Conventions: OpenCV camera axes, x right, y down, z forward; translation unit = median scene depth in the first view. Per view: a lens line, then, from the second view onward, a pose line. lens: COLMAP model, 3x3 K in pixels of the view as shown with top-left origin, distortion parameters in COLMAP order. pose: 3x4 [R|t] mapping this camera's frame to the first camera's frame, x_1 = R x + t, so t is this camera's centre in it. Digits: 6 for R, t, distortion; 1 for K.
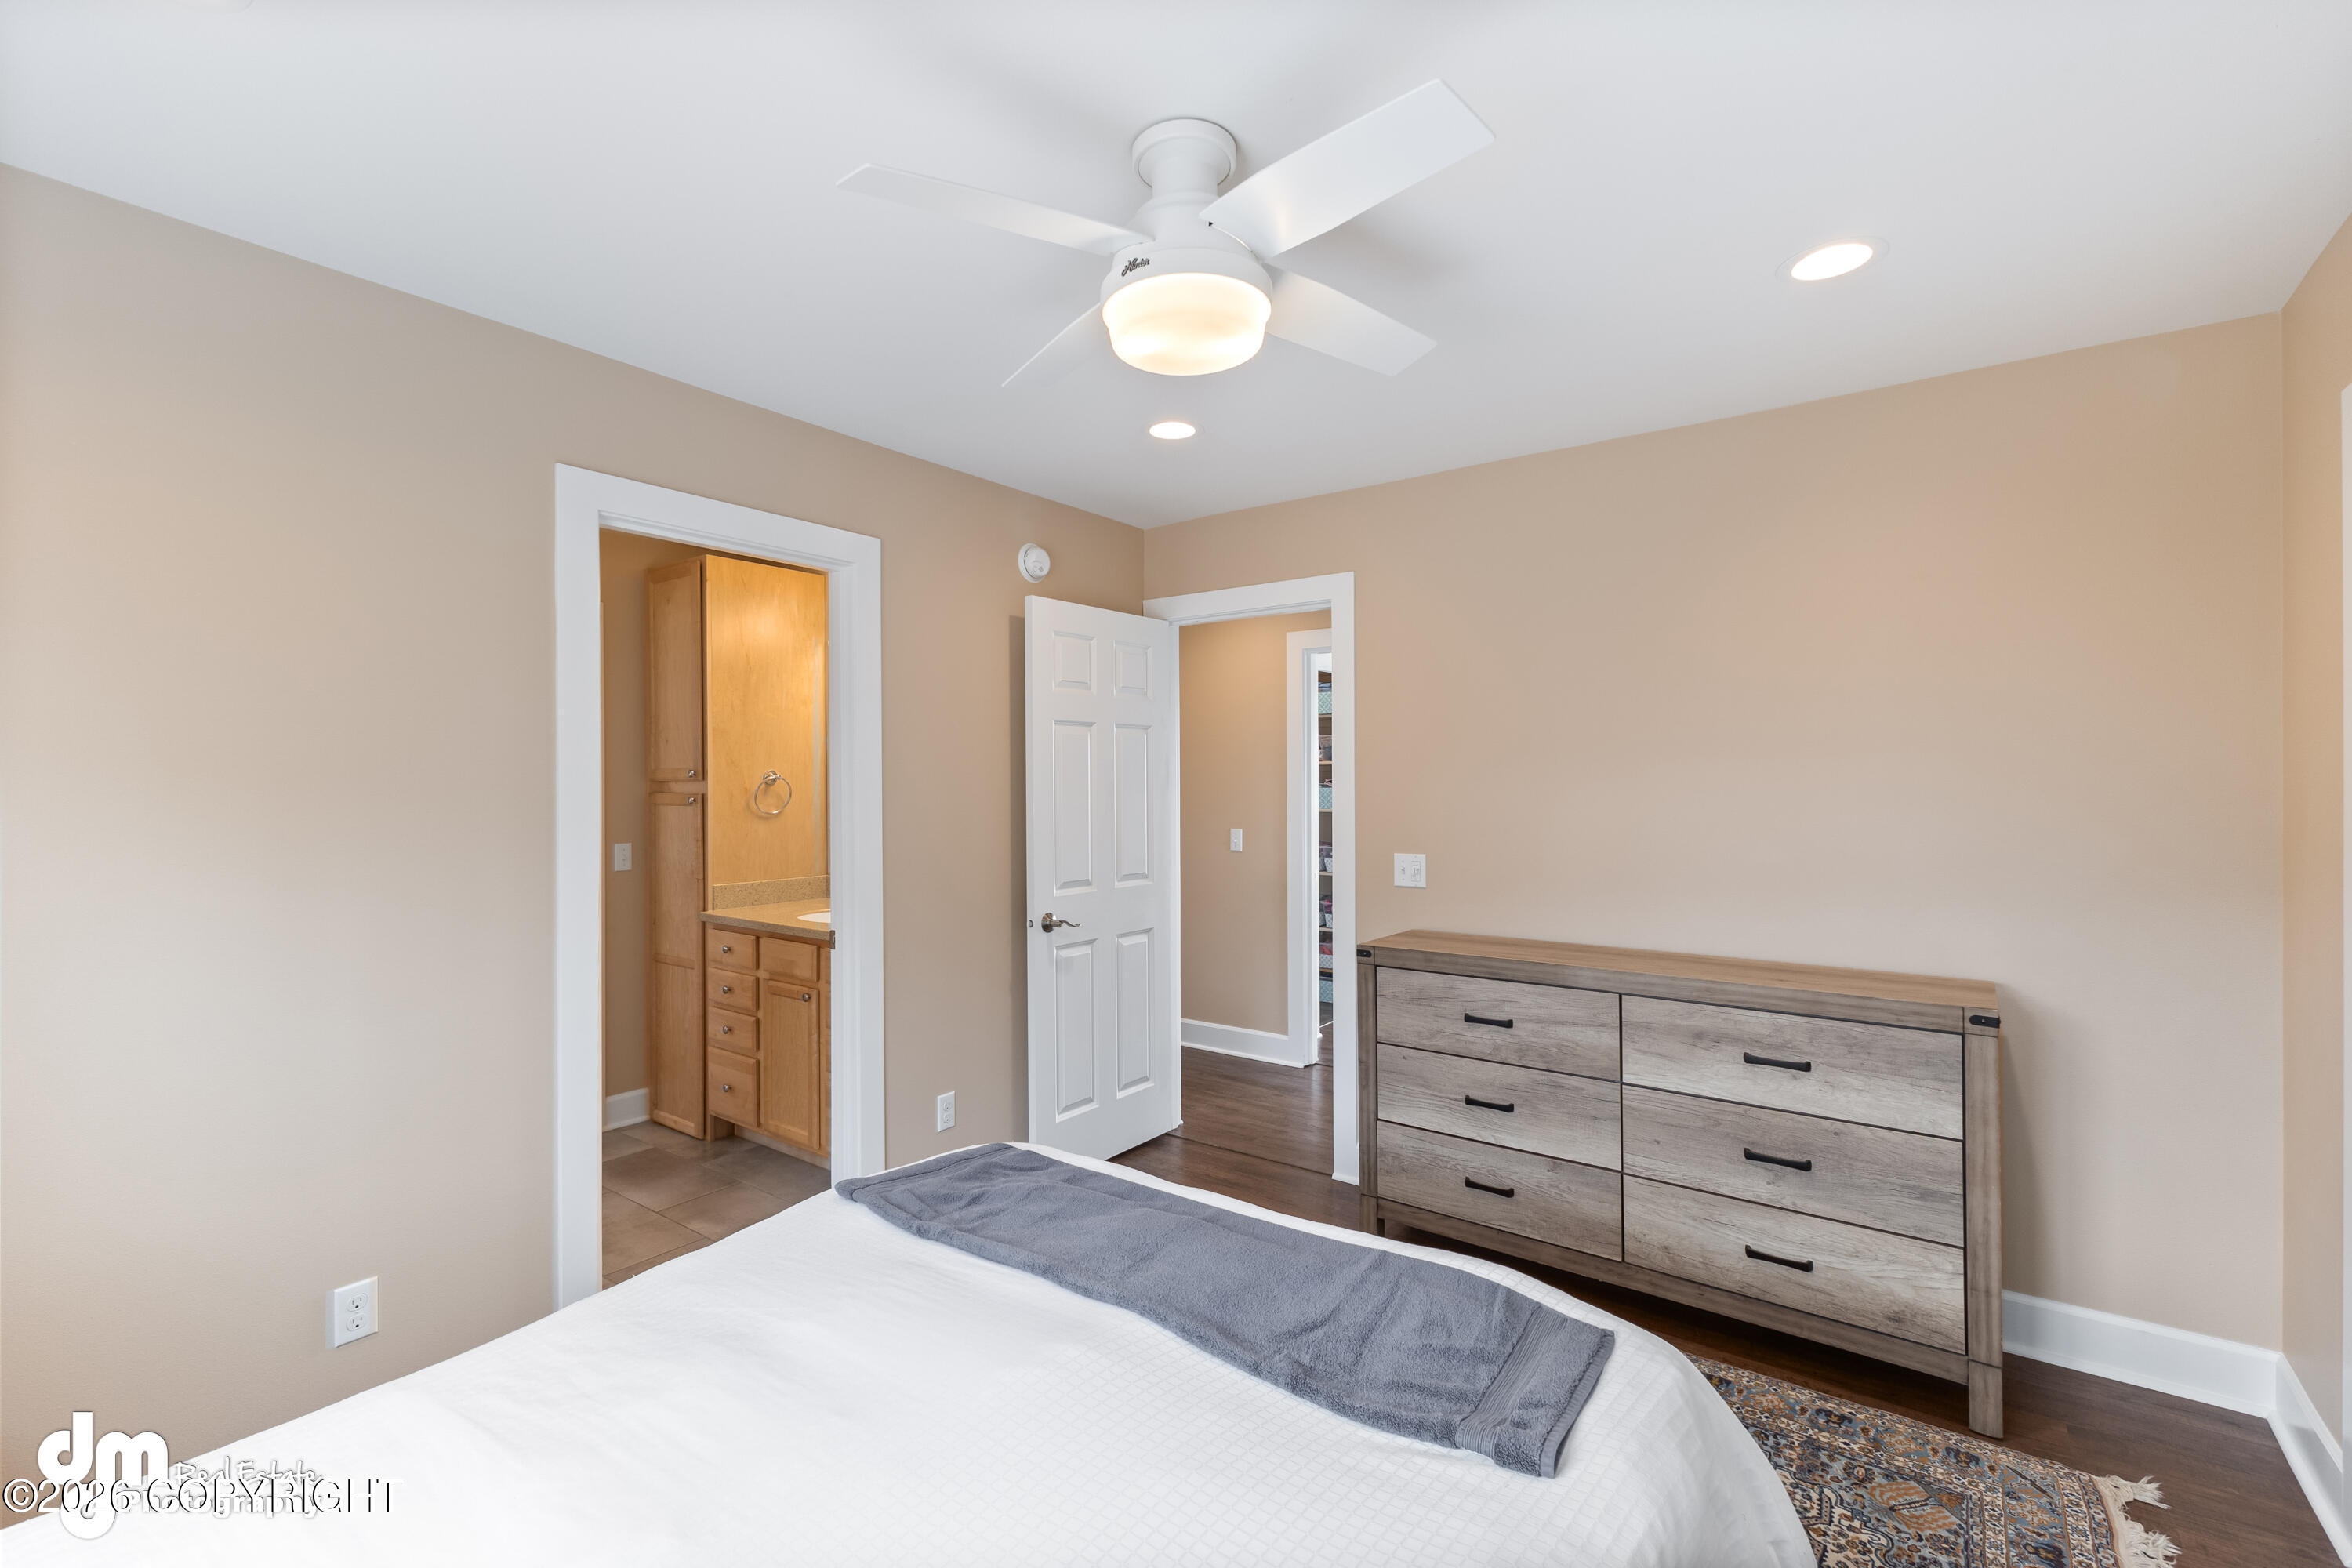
lens RADIAL K [[1021.5, 0, 1175.1], [0, 1021.5, 782.6], [0, 0, 1]] dist [0.013250, -0.002180]
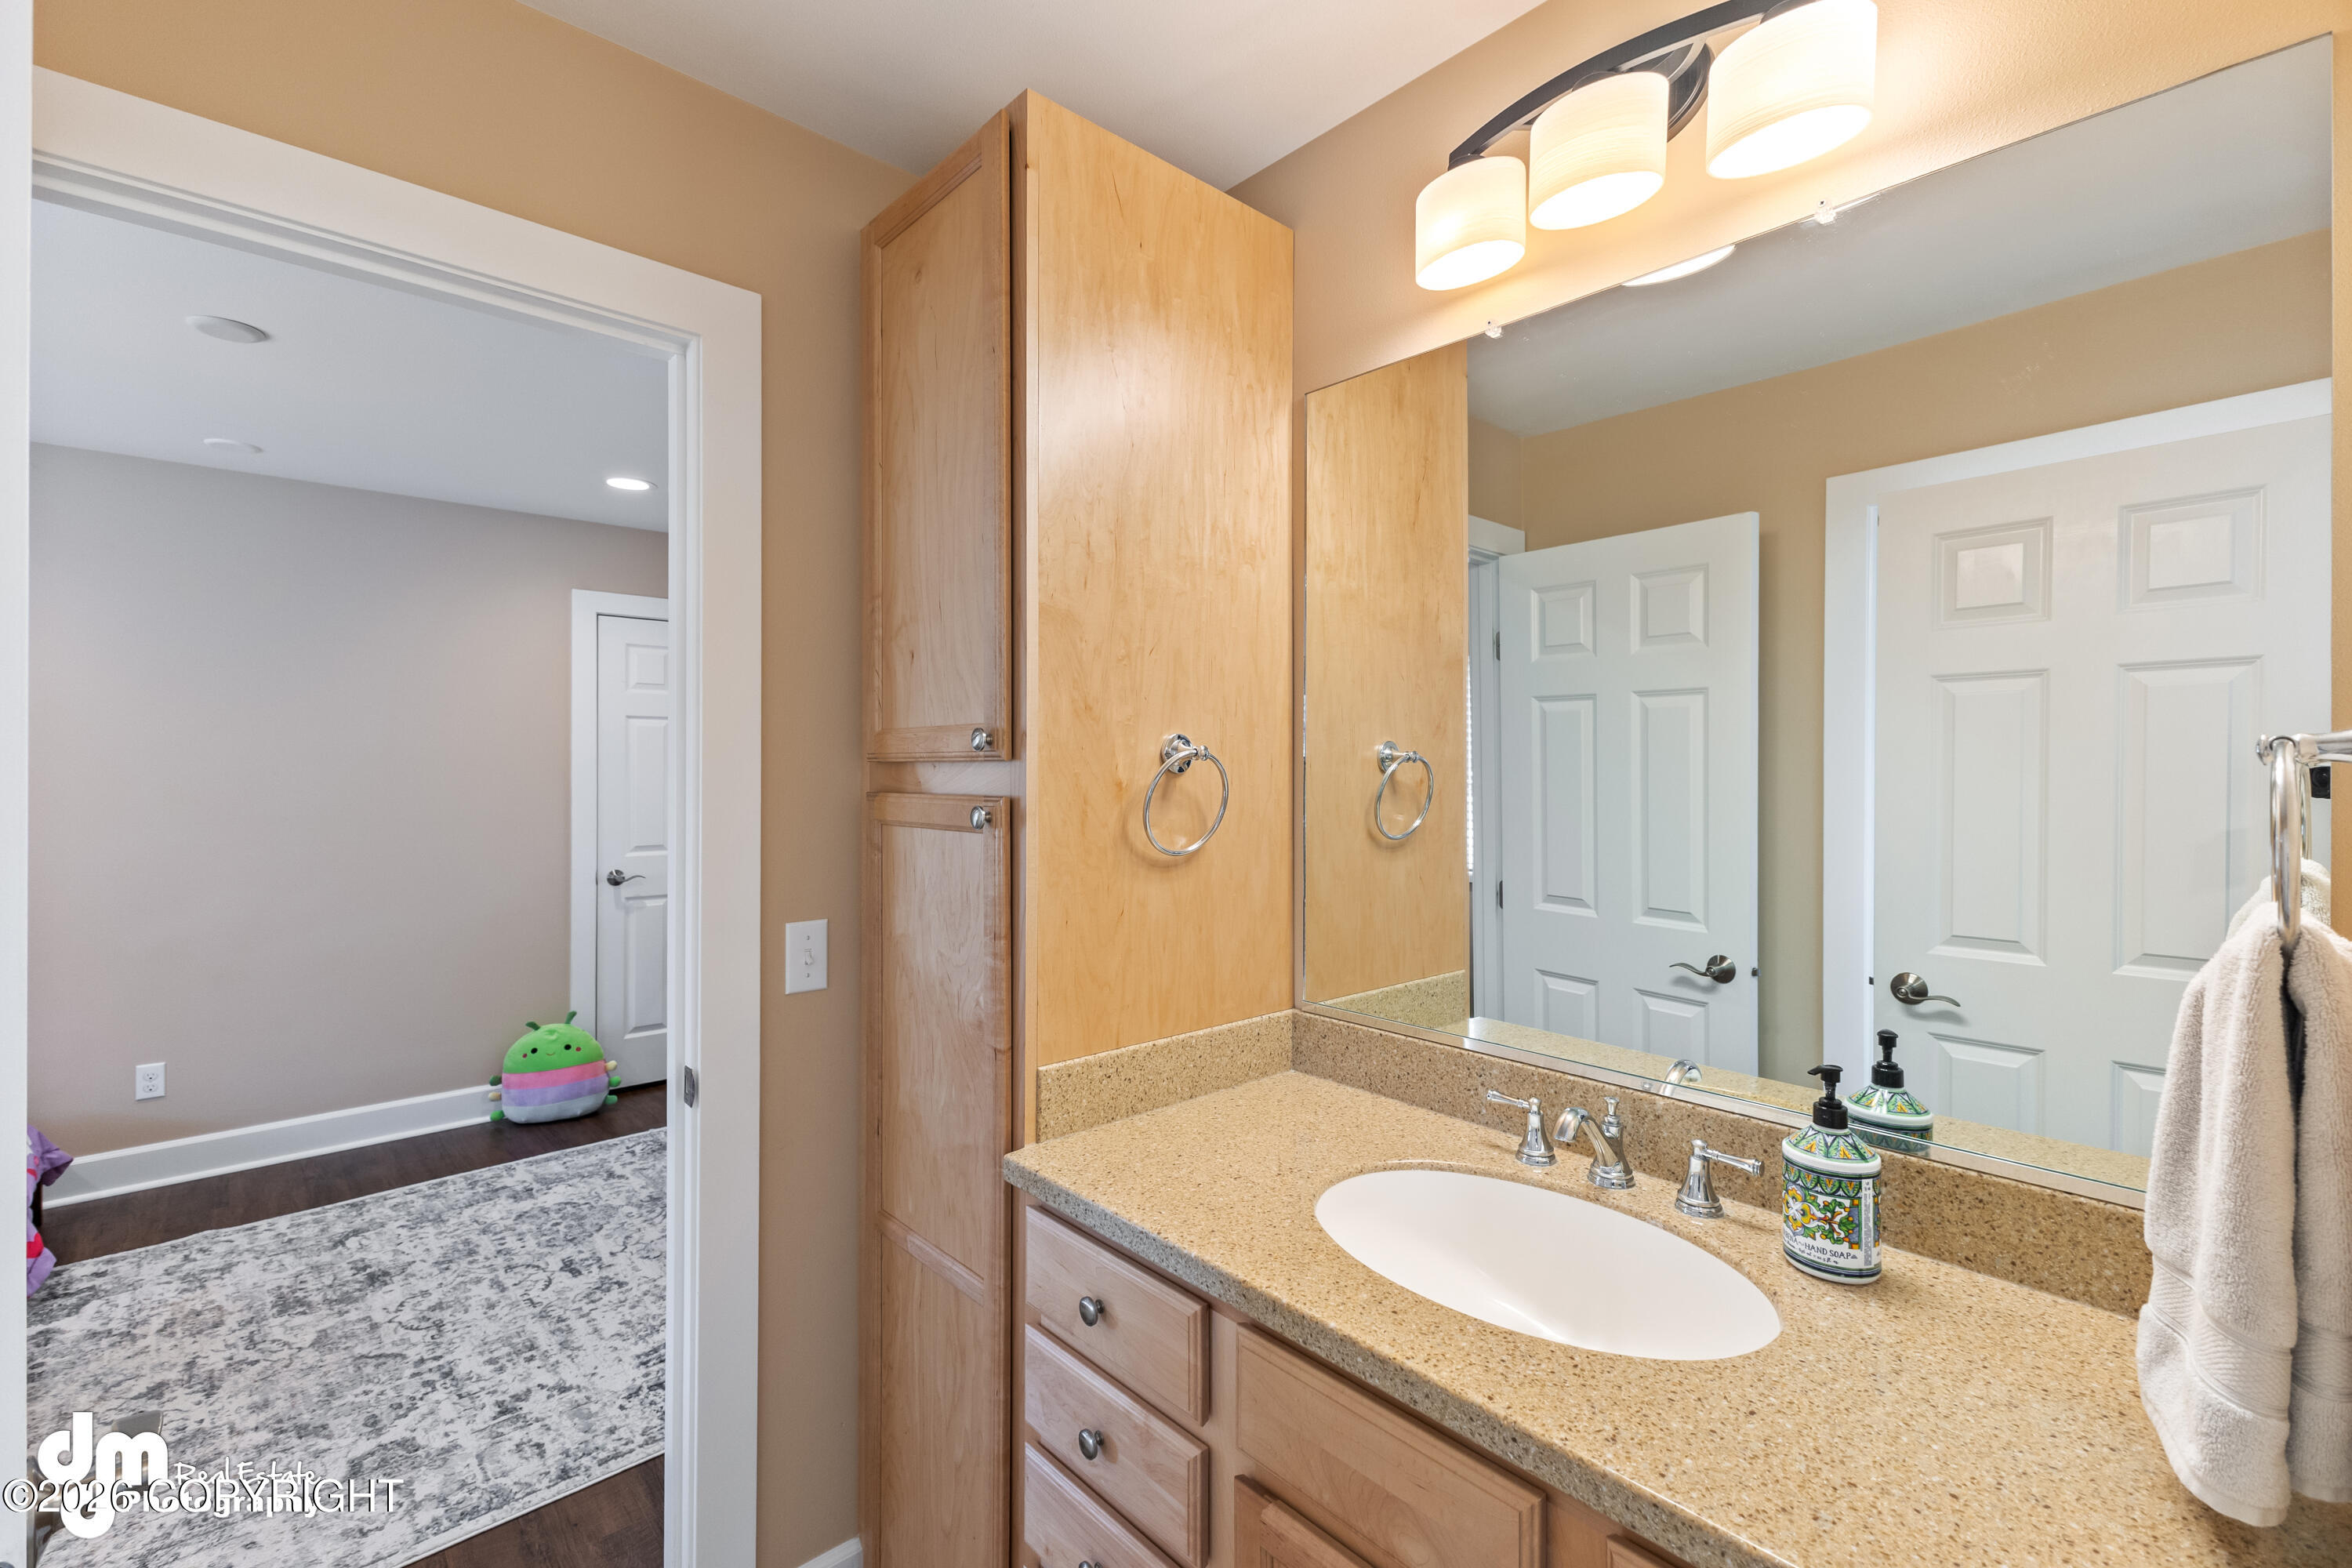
lens RADIAL K [[1021.5, 0, 1172.7], [0, 1021.5, 777.6], [0, 0, 1]] dist [0.013250, -0.002180]
pose [[0.980554, 0.008659, -0.196060, -0.335500], [-0.008090, 0.999960, 0.003704, 0.002288], [0.196084, -0.002046, 0.980585, 0.664760]]
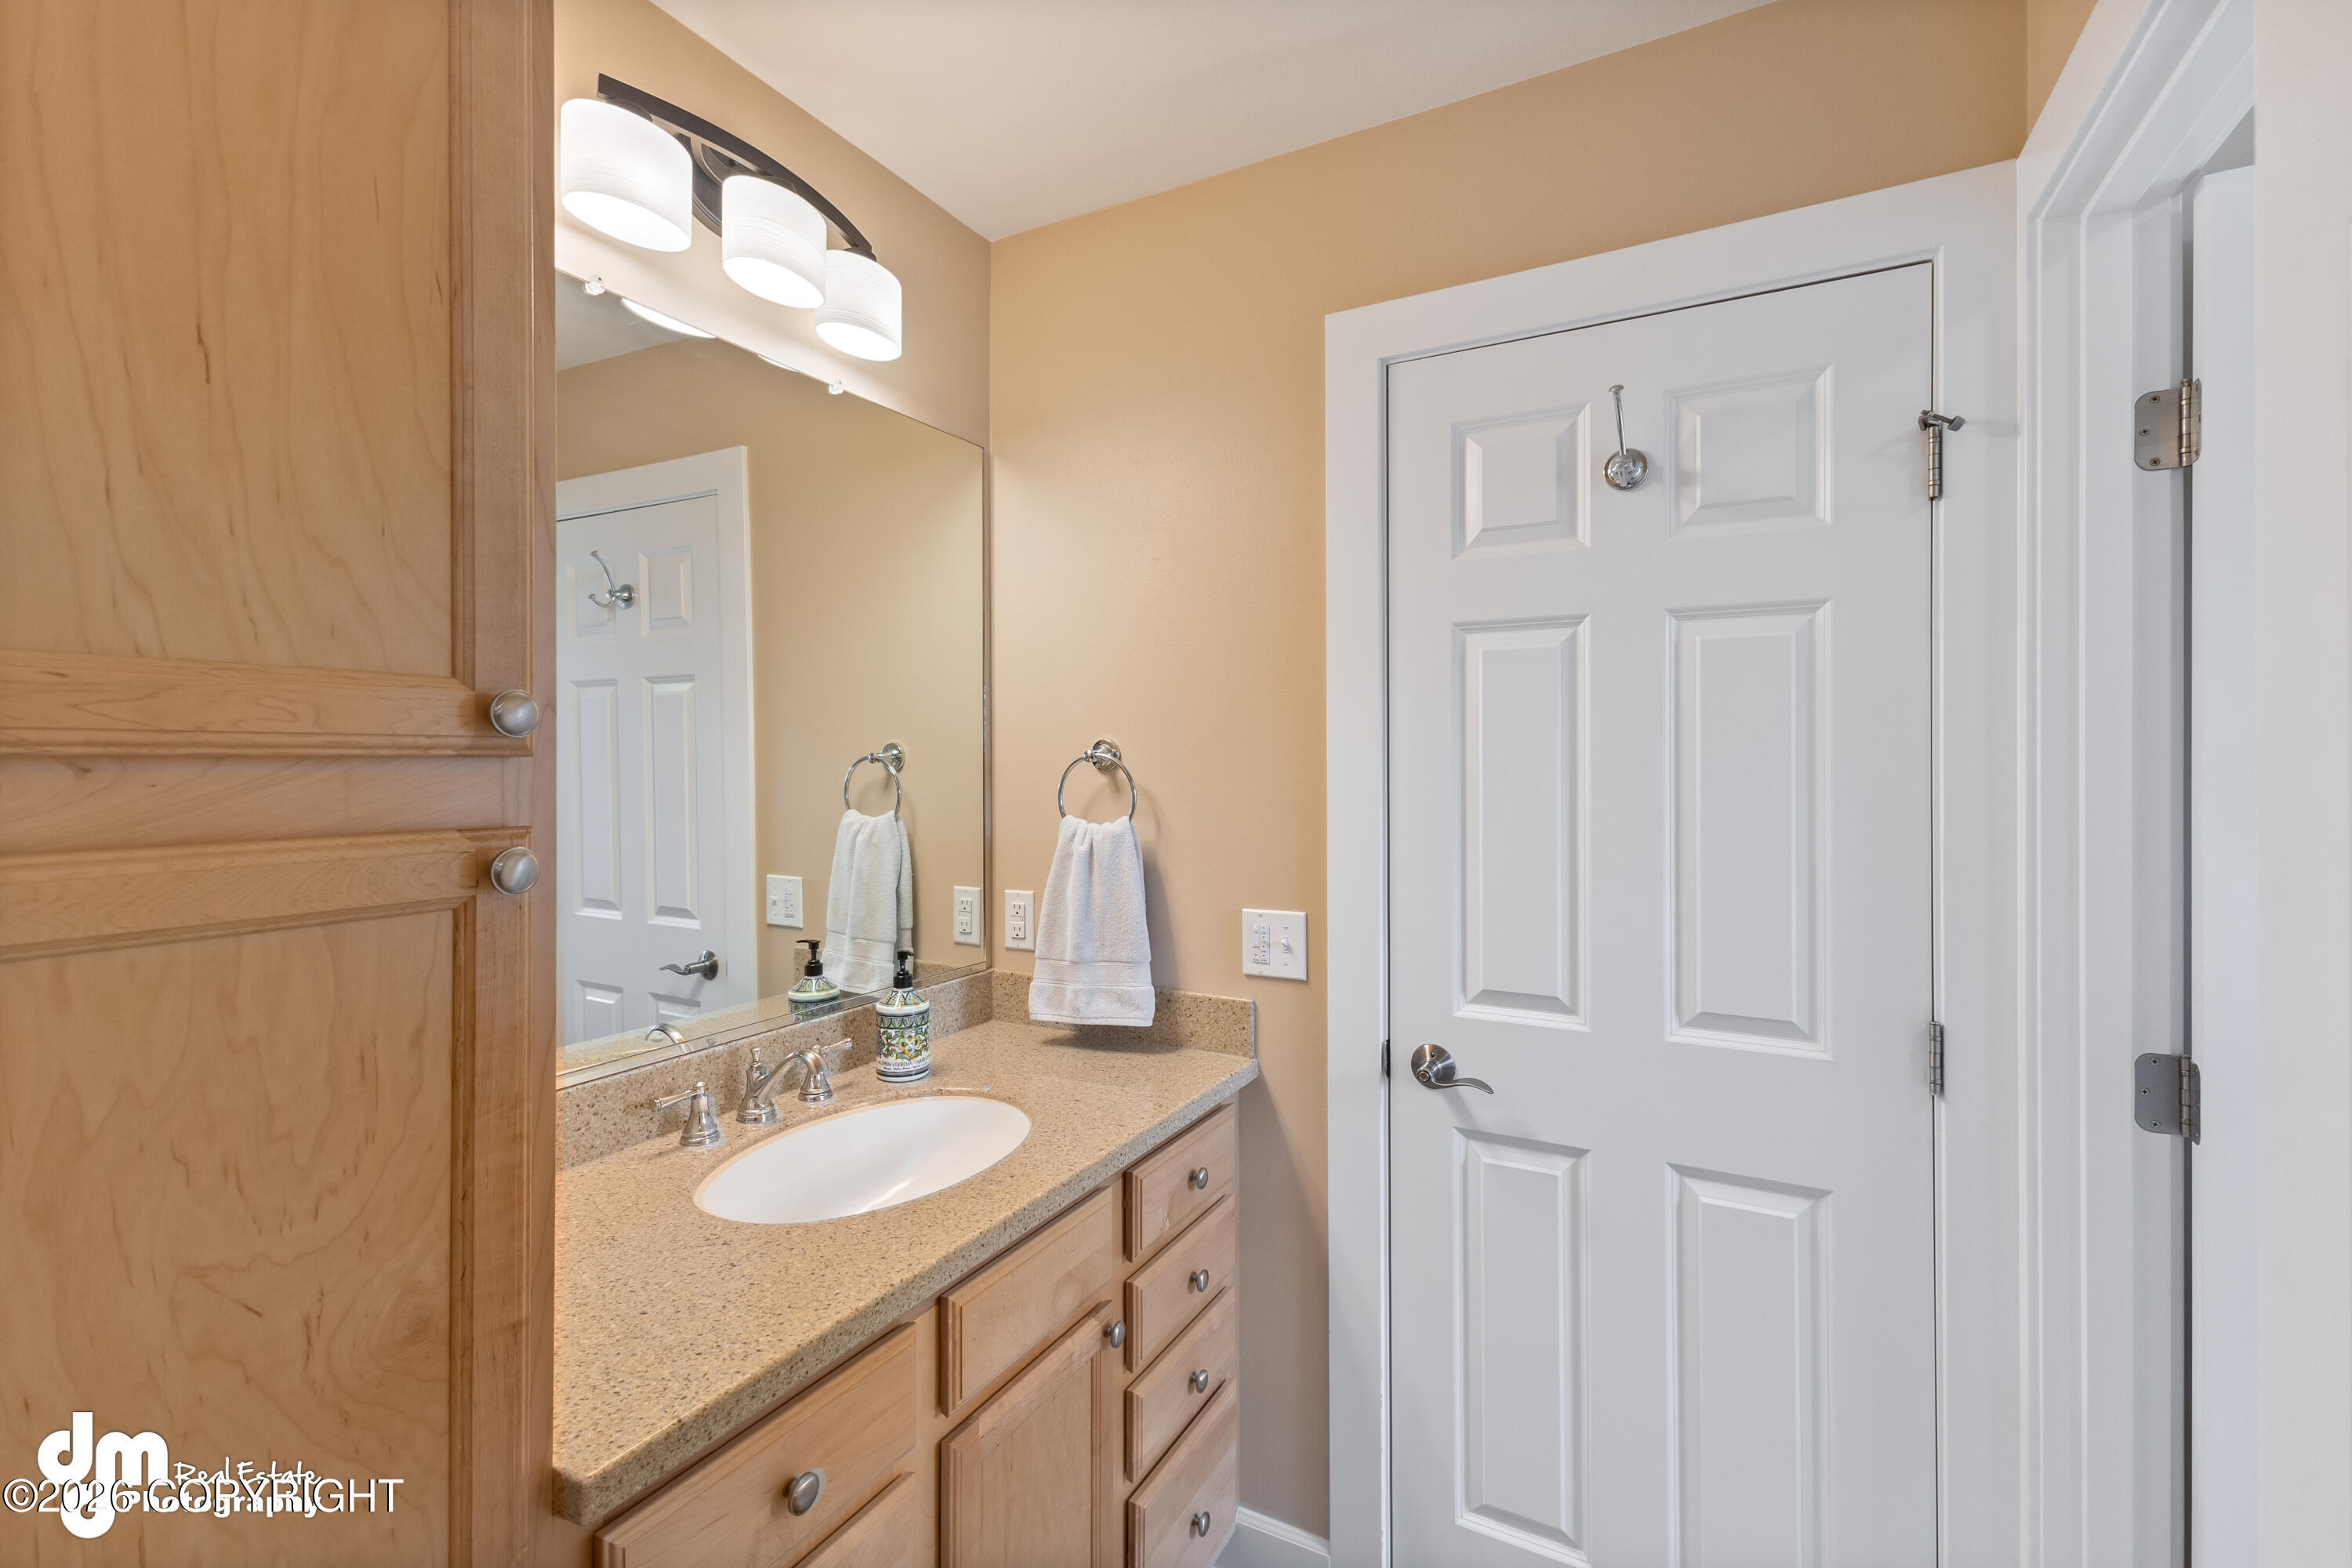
lens RADIAL K [[1021.5, 0, 1178.4], [0, 1021.5, 764.2], [0, 0, 1]] dist [0.013250, -0.002180]
pose [[-0.146059, 0.001570, 0.989275, -0.642577], [0.001937, 0.999997, -0.001301, 0.000089], [-0.989274, 0.001726, -0.146062, 0.896887]]
